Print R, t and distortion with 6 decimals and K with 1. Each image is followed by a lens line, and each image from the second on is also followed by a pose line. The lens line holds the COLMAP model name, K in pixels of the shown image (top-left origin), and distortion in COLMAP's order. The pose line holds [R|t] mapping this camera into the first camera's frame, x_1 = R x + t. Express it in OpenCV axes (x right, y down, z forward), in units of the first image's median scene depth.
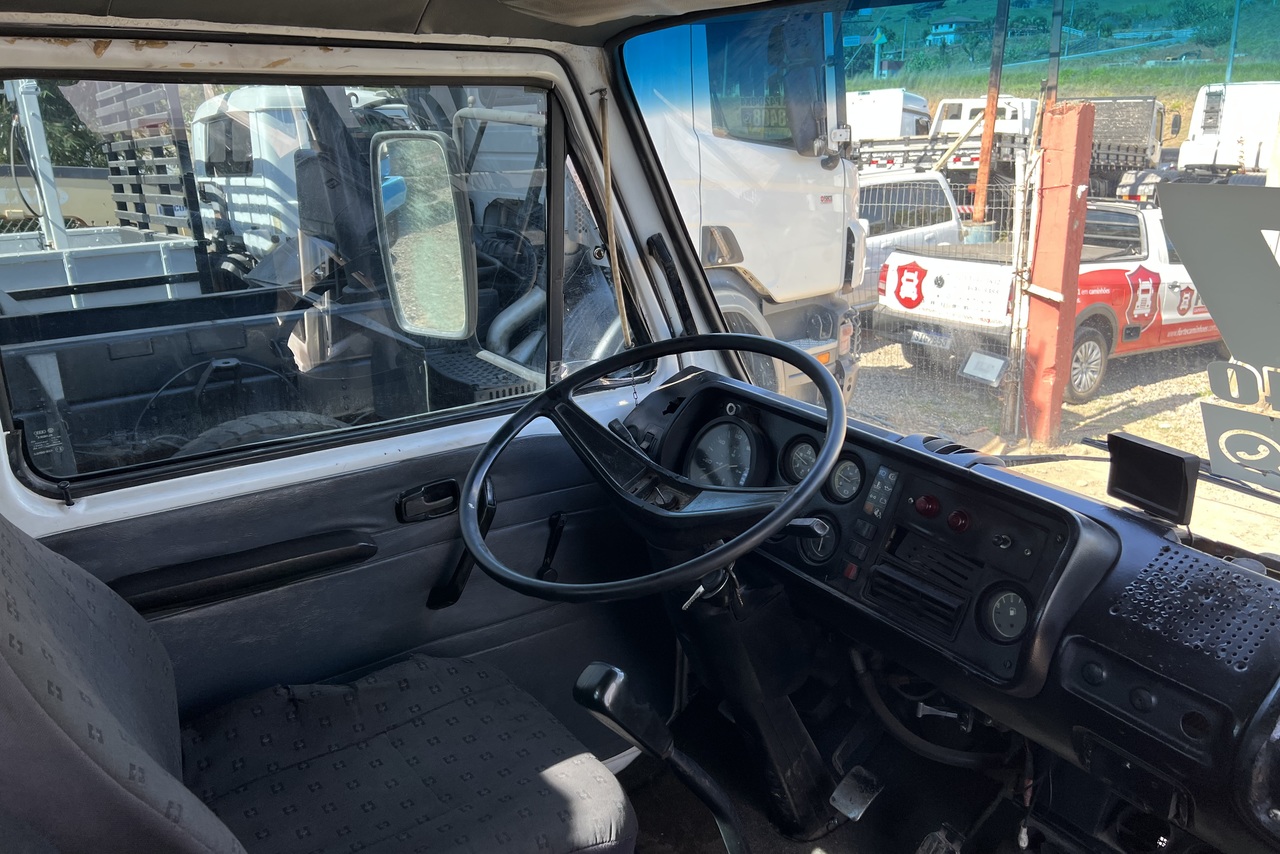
lens RADIAL K [[973.8, 0, 640.0], [0, 973.8, 427.0], [0, 0, 1]] dist [0.062254, -0.079289]
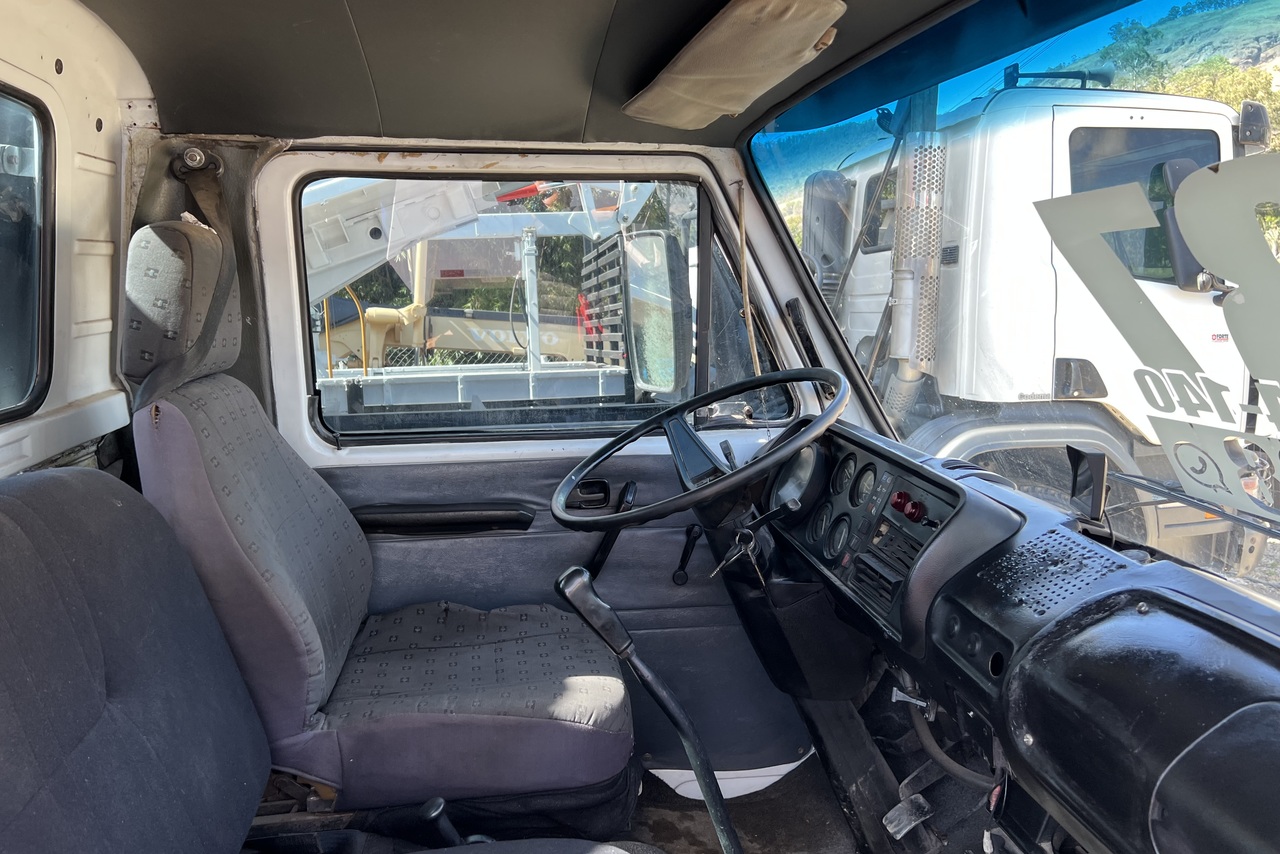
lens RADIAL K [[973.8, 0, 640.0], [0, 973.8, 427.0], [0, 0, 1]] dist [0.062254, -0.079289]
pose [[0.889549, 0.059880, -0.452899, 0.428529], [-0.134551, 0.981740, -0.134475, 0.152659], [0.436576, 0.180560, 0.881362, -0.112022]]
